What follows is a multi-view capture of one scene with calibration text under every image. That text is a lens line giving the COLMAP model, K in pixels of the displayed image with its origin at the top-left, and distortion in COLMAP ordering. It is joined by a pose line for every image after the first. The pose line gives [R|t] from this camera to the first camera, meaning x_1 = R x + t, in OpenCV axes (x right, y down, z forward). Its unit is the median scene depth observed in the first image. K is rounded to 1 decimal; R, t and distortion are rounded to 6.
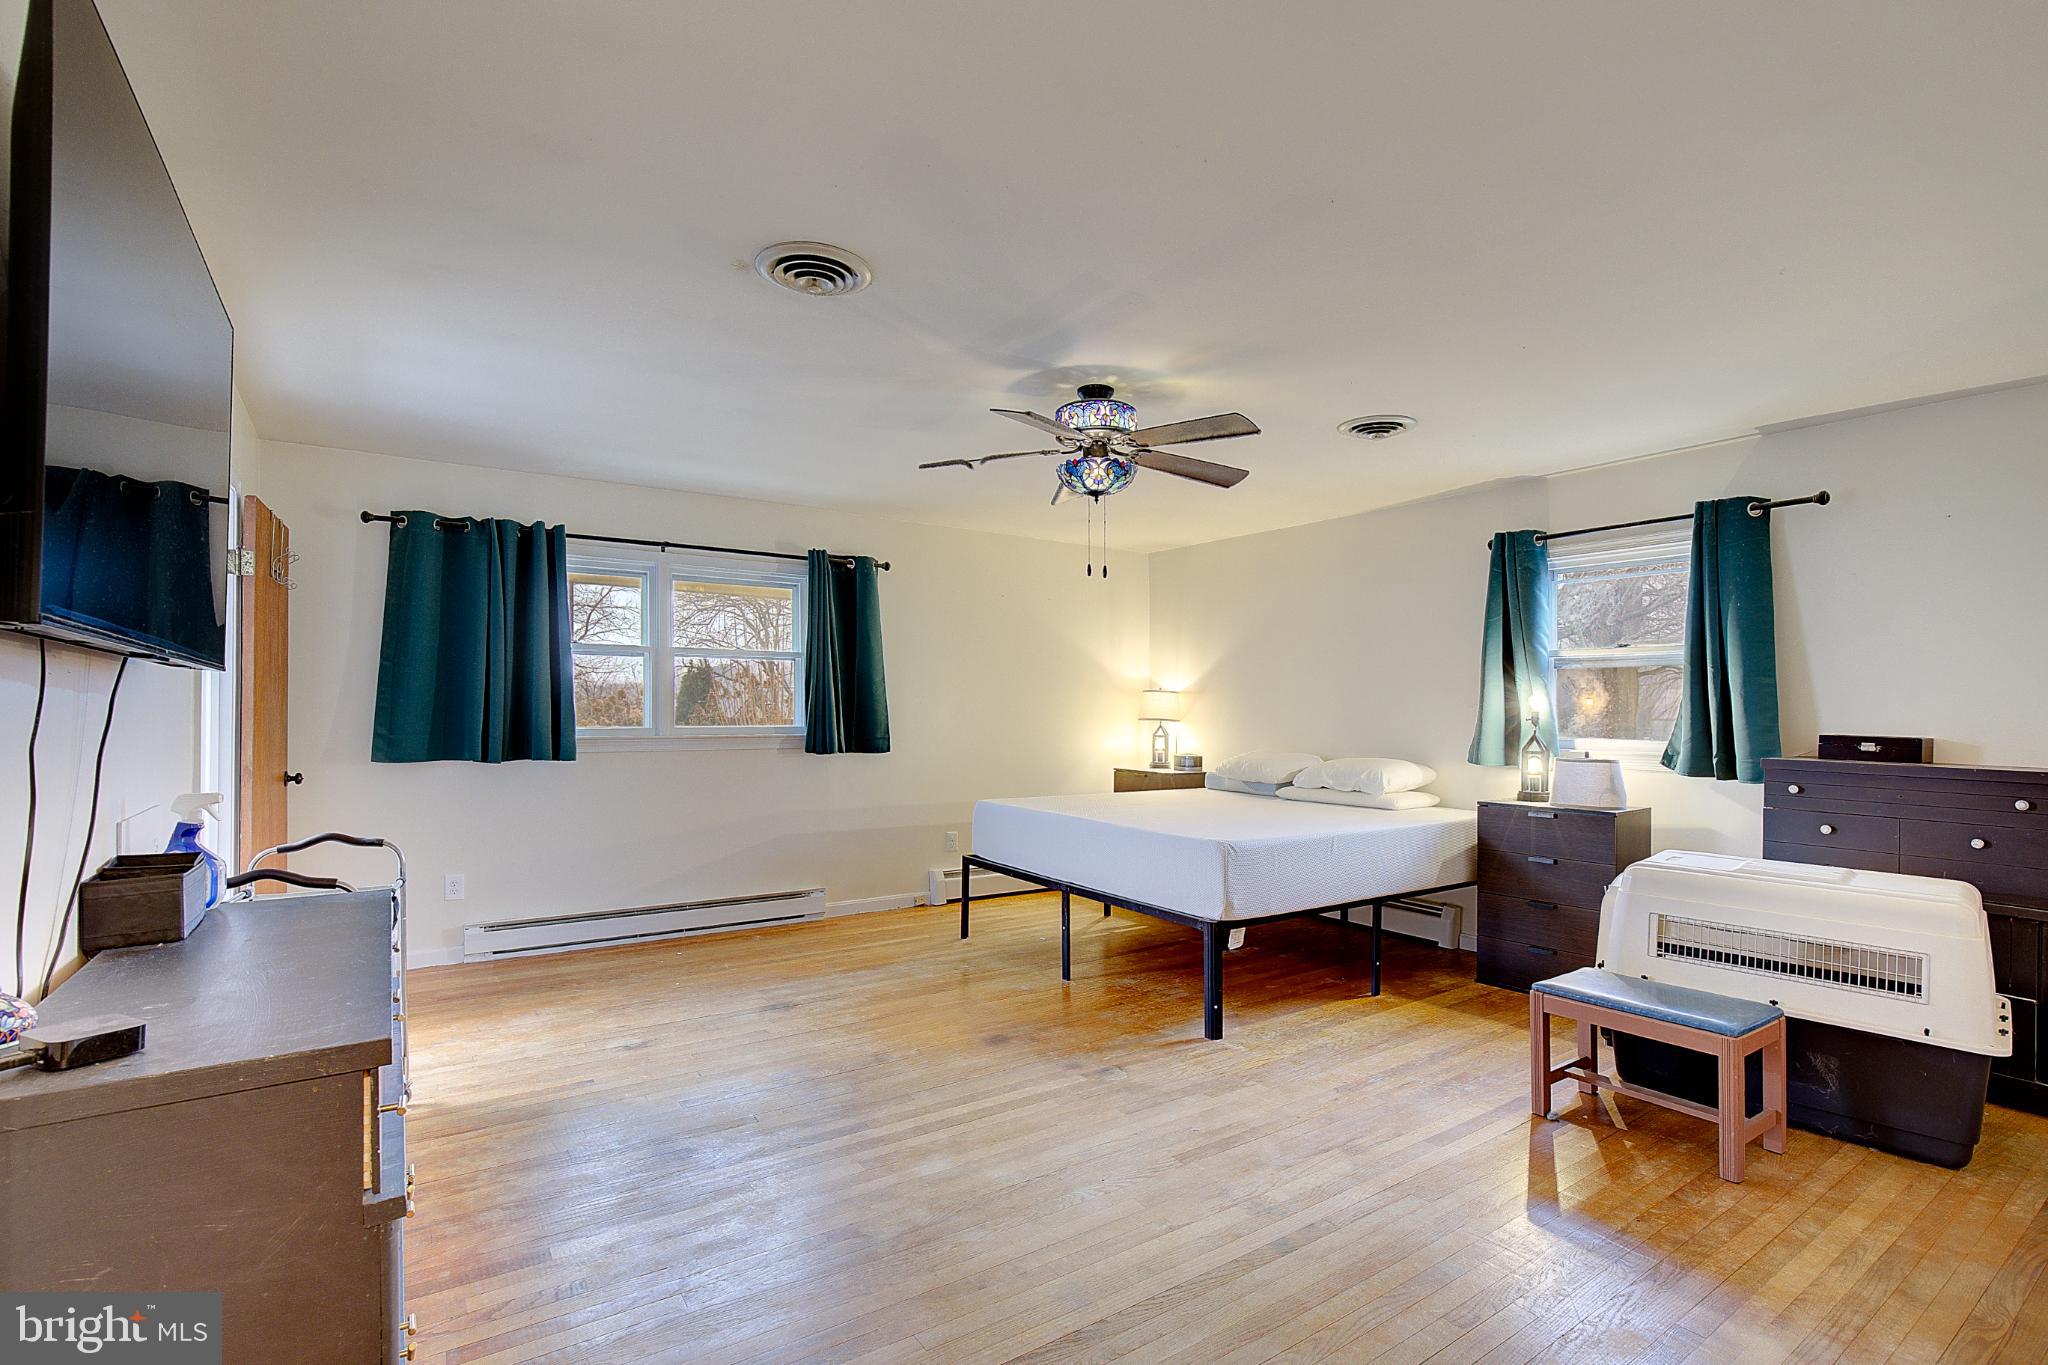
lens RADIAL K [[964.7, 0, 1074.7], [0, 964.7, 703.0], [0, 0, 1]] dist [-0.015929, 0.000940]
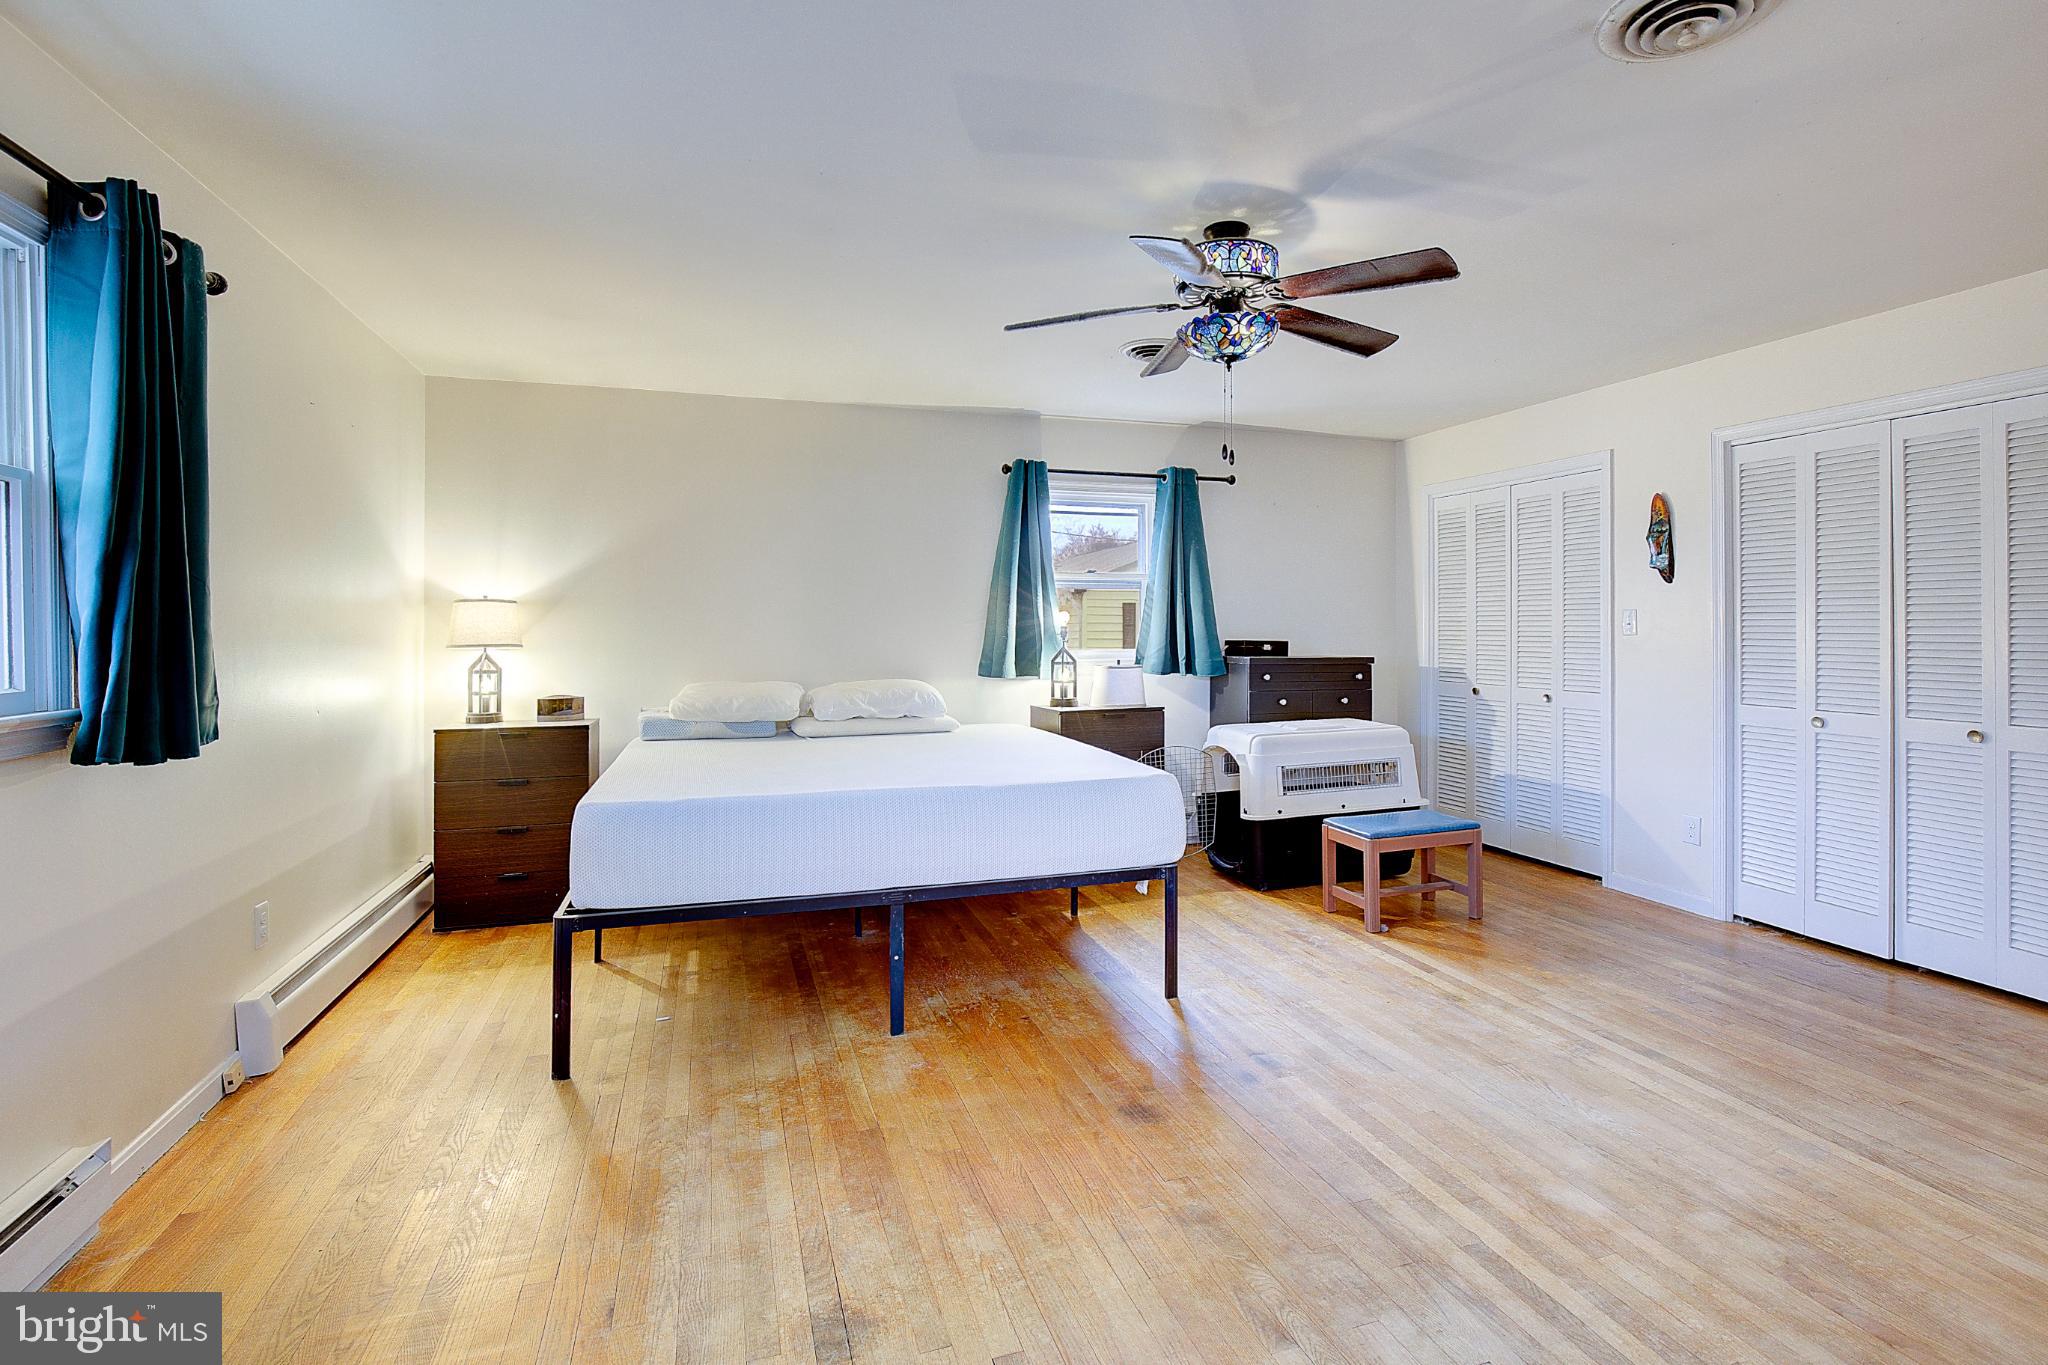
lens RADIAL K [[964.7, 0, 1035.6], [0, 964.7, 620.5], [0, 0, 1]] dist [-0.015929, 0.000940]
pose [[0.294992, -0.002587, 0.955496, -0.718556], [-0.000236, 0.999996, 0.002780, -0.001479], [-0.955500, -0.001045, 0.294990, 0.830874]]
